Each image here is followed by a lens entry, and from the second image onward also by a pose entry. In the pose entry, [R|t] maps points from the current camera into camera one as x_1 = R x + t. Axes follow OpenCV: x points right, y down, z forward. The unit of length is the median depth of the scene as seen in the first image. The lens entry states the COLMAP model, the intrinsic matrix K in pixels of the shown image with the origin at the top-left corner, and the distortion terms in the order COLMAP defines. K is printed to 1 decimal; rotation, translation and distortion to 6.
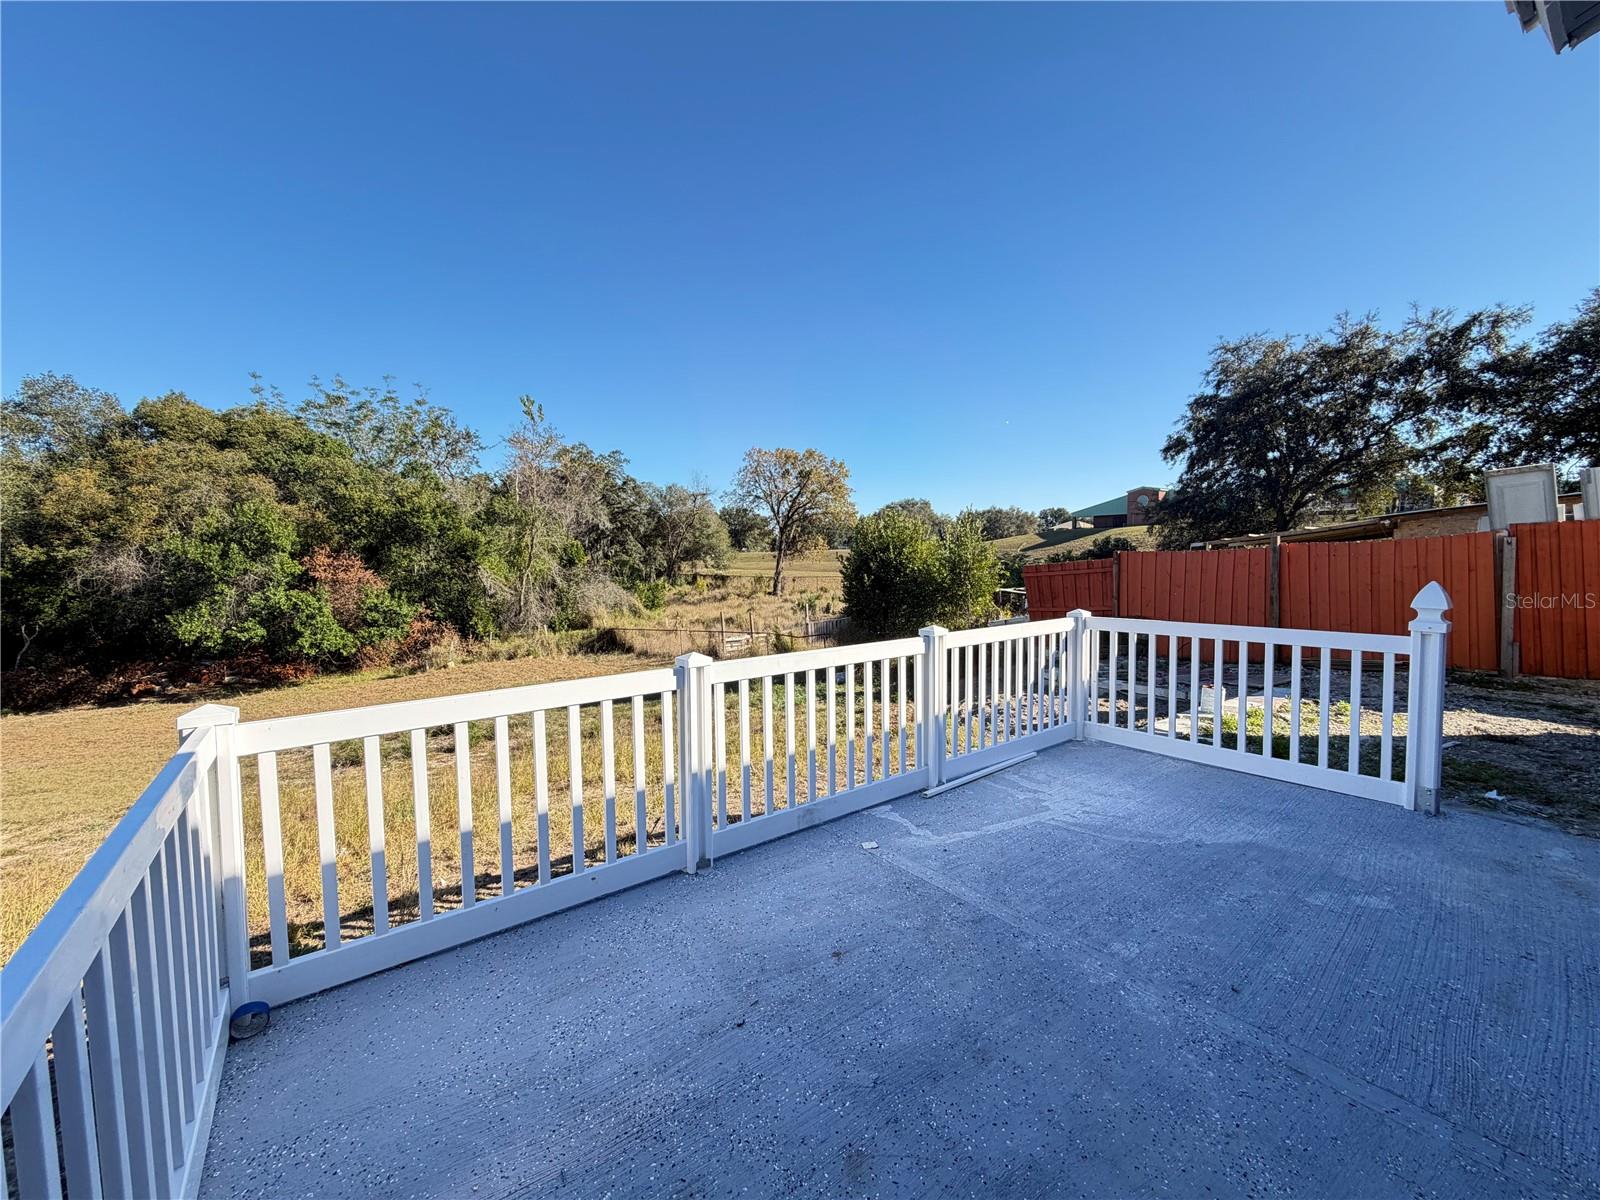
lens RADIAL K [[637.6, 0, 795.4], [0, 637.6, 595.7], [0, 0, 1]] dist [0.000683, 0.000241]
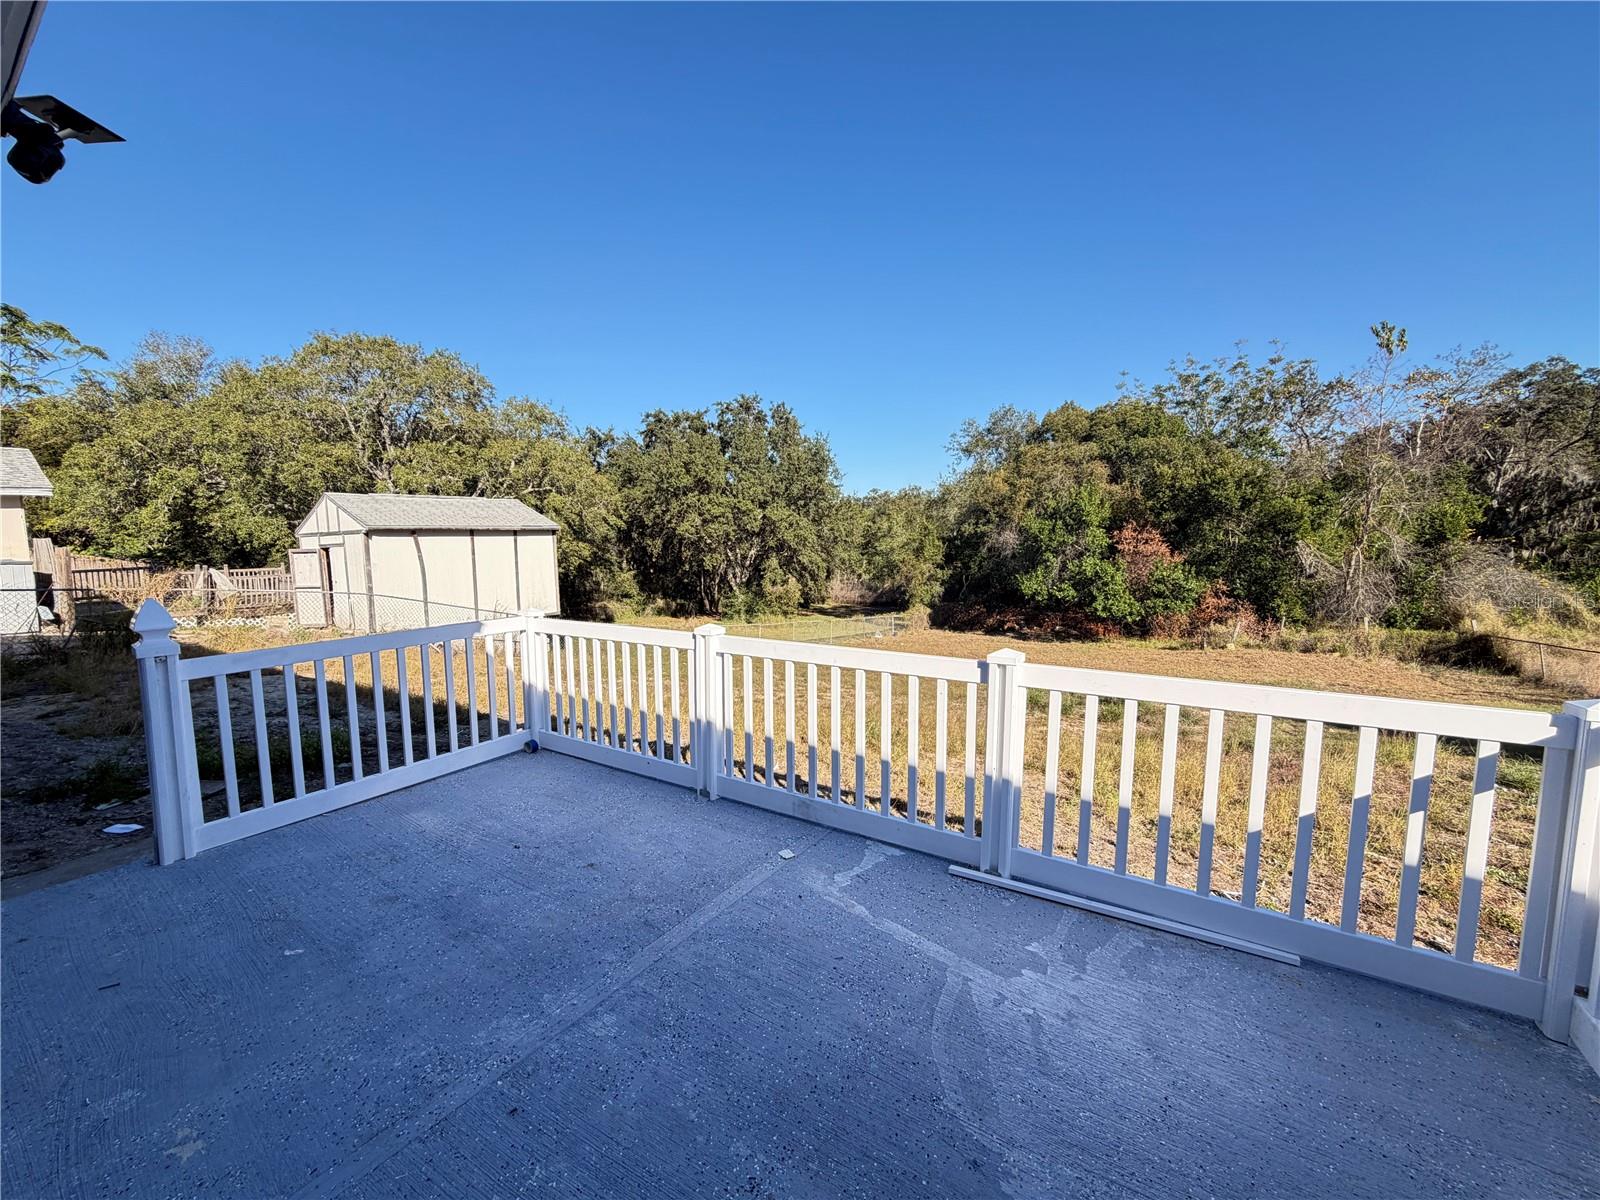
lens RADIAL K [[637.6, 0, 796.2], [0, 637.6, 598.1], [0, 0, 1]] dist [0.000683, 0.000241]
pose [[0.342360, 0.097399, -0.934507, 0.108118], [-0.052788, 0.995035, 0.084369, -0.007617], [0.938085, 0.020446, 0.345802, 0.075450]]
